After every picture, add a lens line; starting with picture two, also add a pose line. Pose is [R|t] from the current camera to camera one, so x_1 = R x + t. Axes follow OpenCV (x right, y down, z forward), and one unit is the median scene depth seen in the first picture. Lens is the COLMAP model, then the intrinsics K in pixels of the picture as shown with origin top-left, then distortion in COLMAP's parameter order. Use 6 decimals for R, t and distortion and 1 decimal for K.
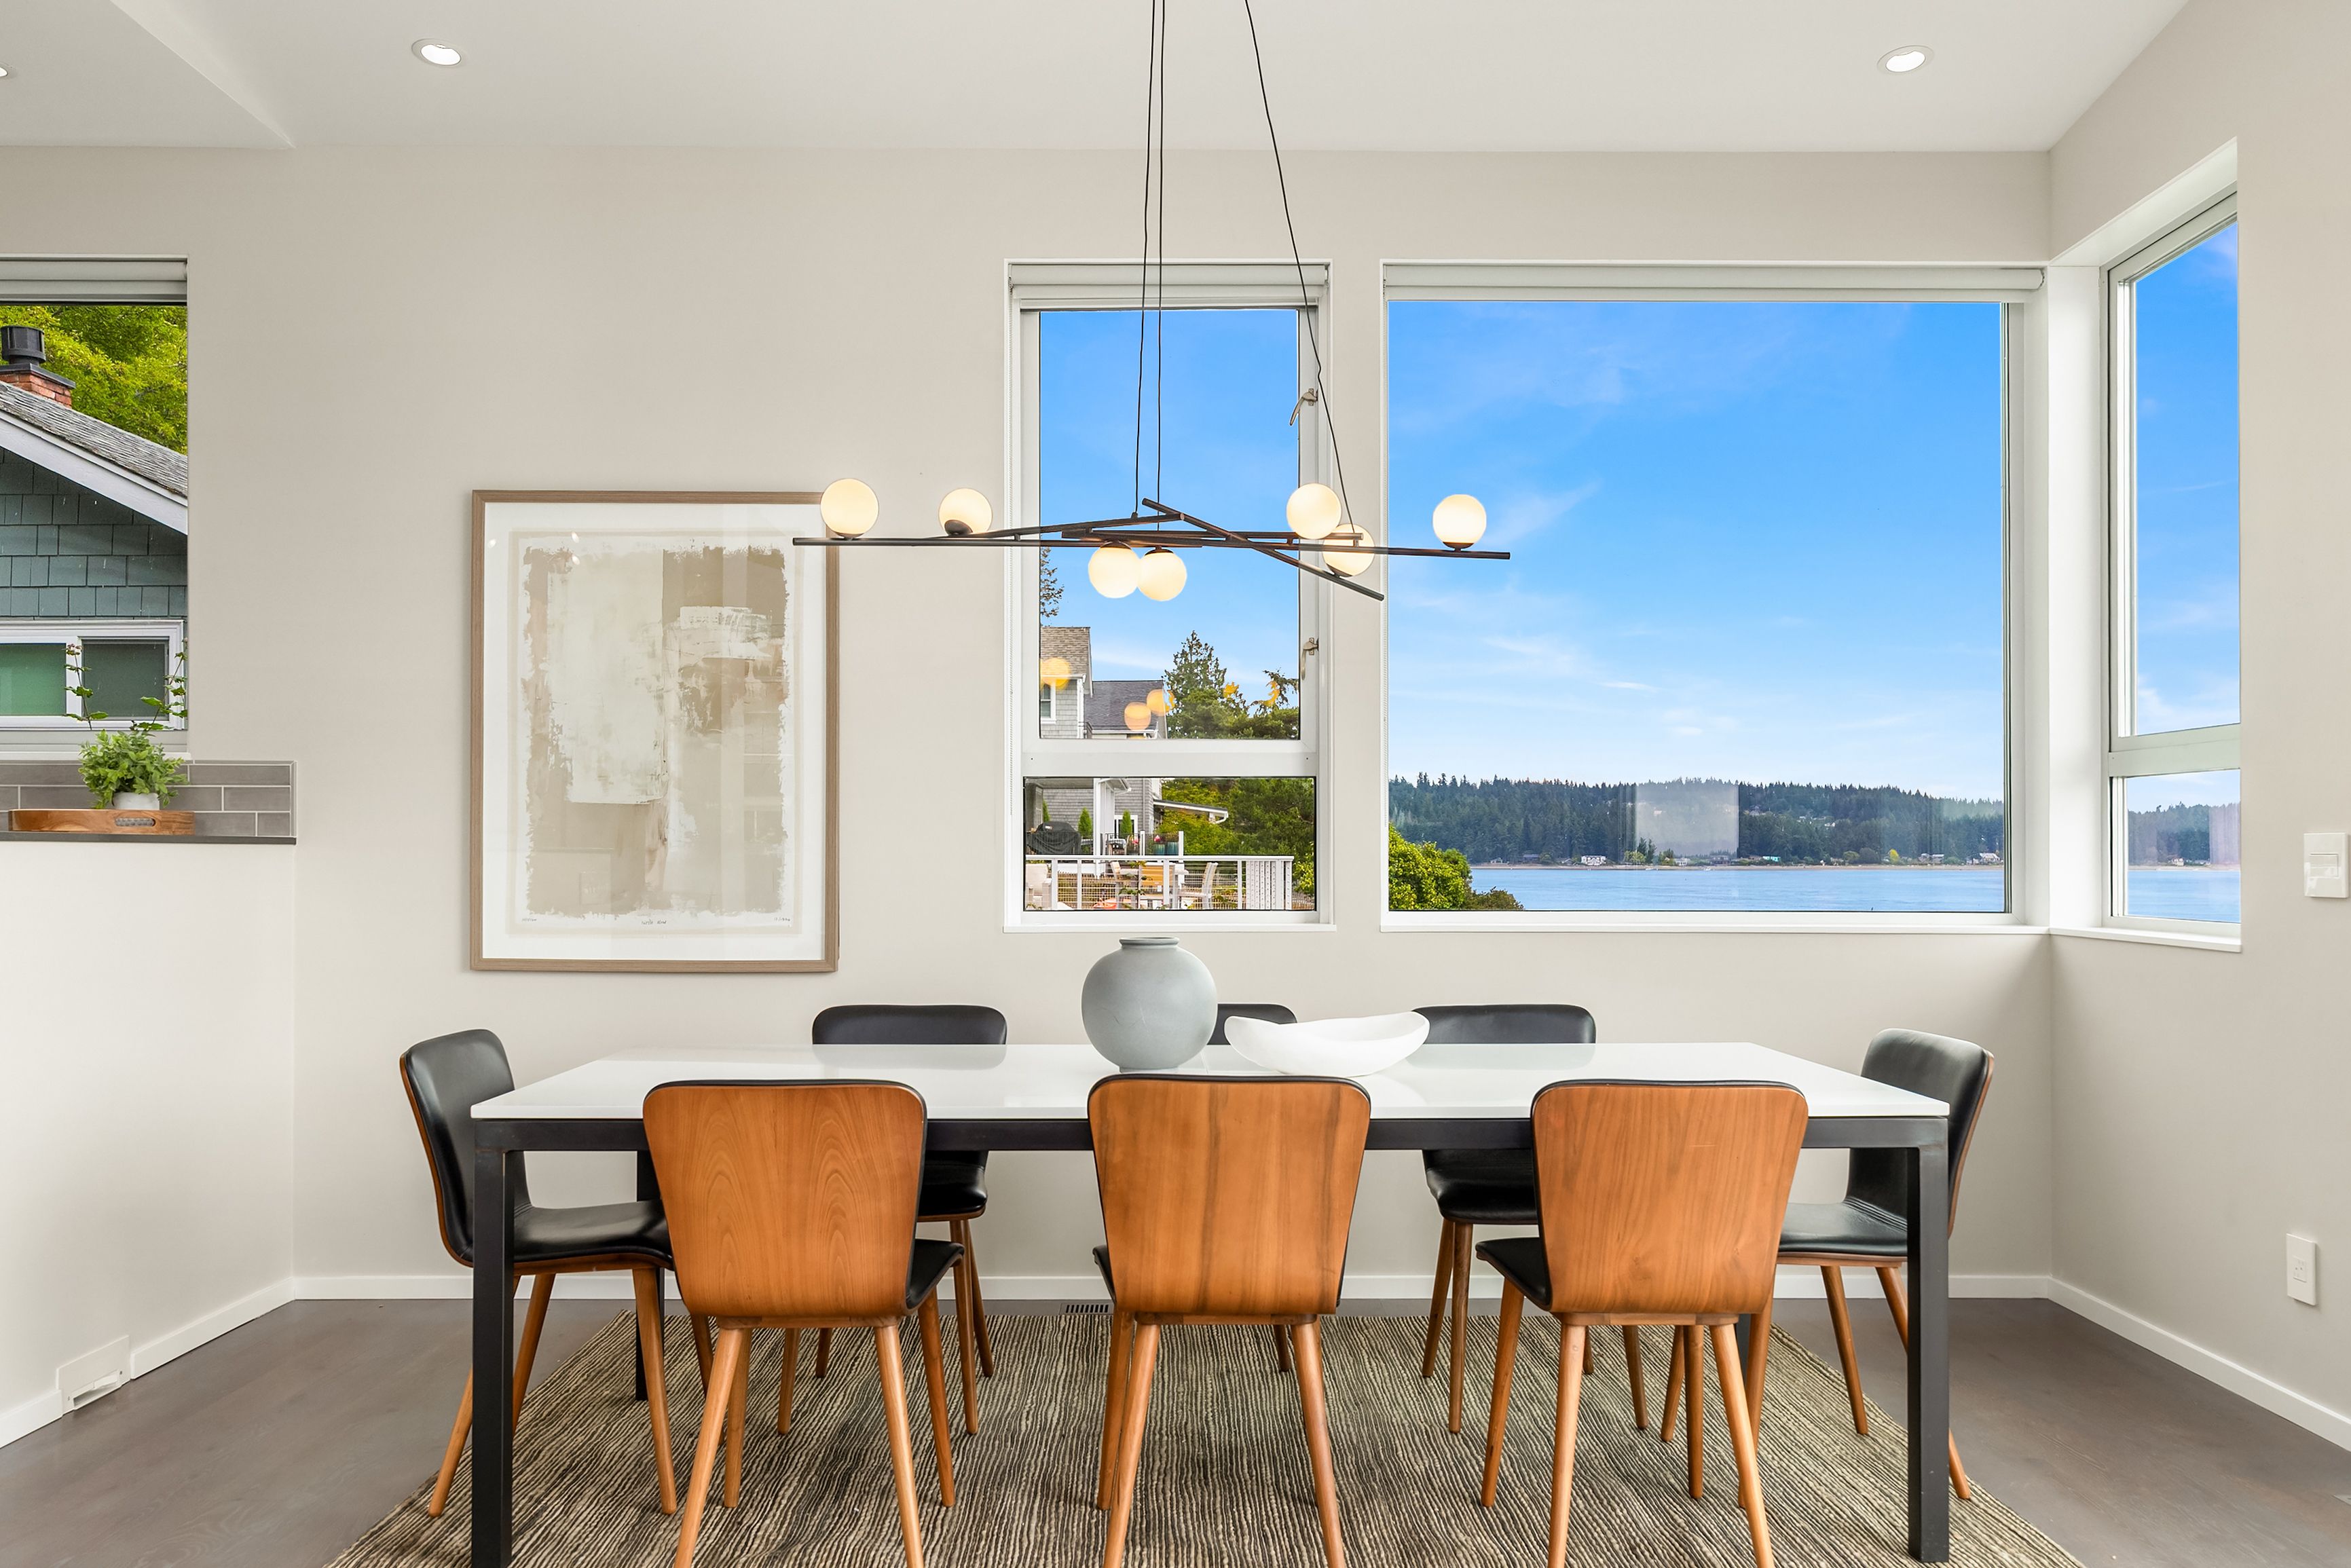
lens RADIAL K [[1855.4, 0, 1185.1], [0, 1855.4, 840.5], [0, 0, 1]] dist [-0.002388, -0.000321]
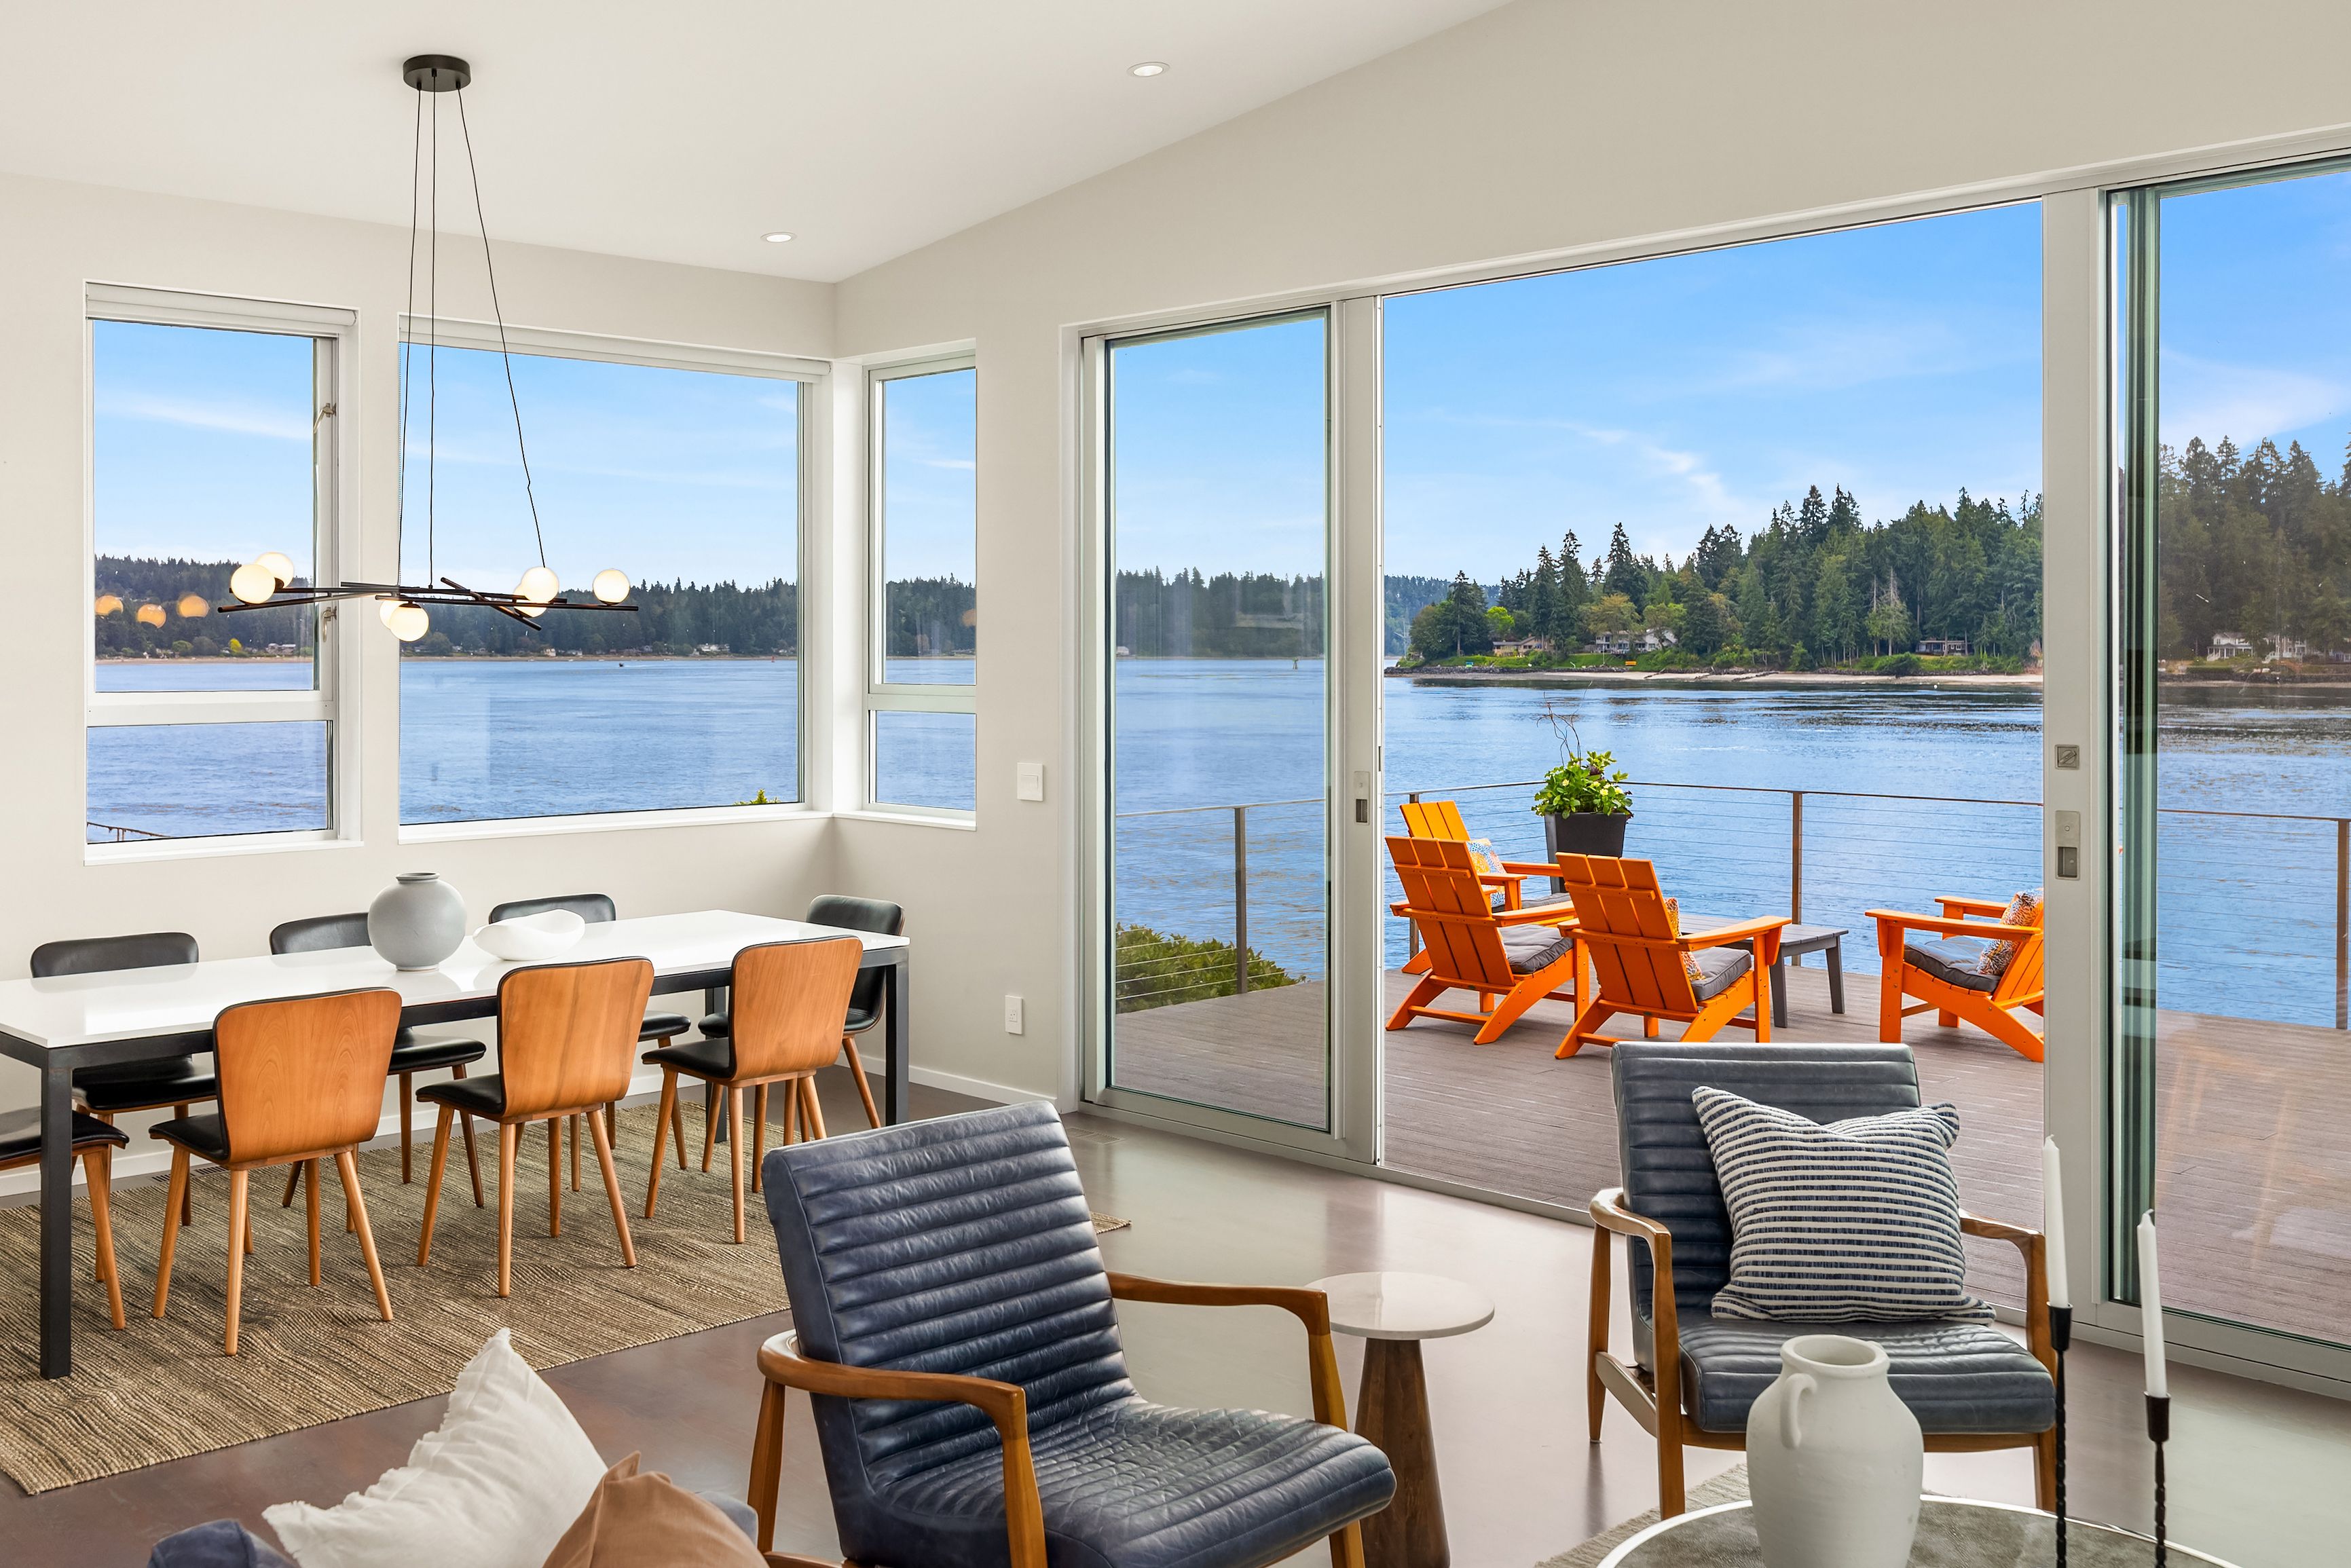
lens RADIAL K [[2217.8, 0, 1174.2], [0, 2217.8, 660.2], [0, 0, 1]] dist [0.013164, -0.004343]
pose [[0.720440, -0.004432, 0.693503, -0.775206], [-0.005866, 0.999905, 0.012485, -0.135694], [-0.693493, -0.013063, 0.720345, -0.630331]]
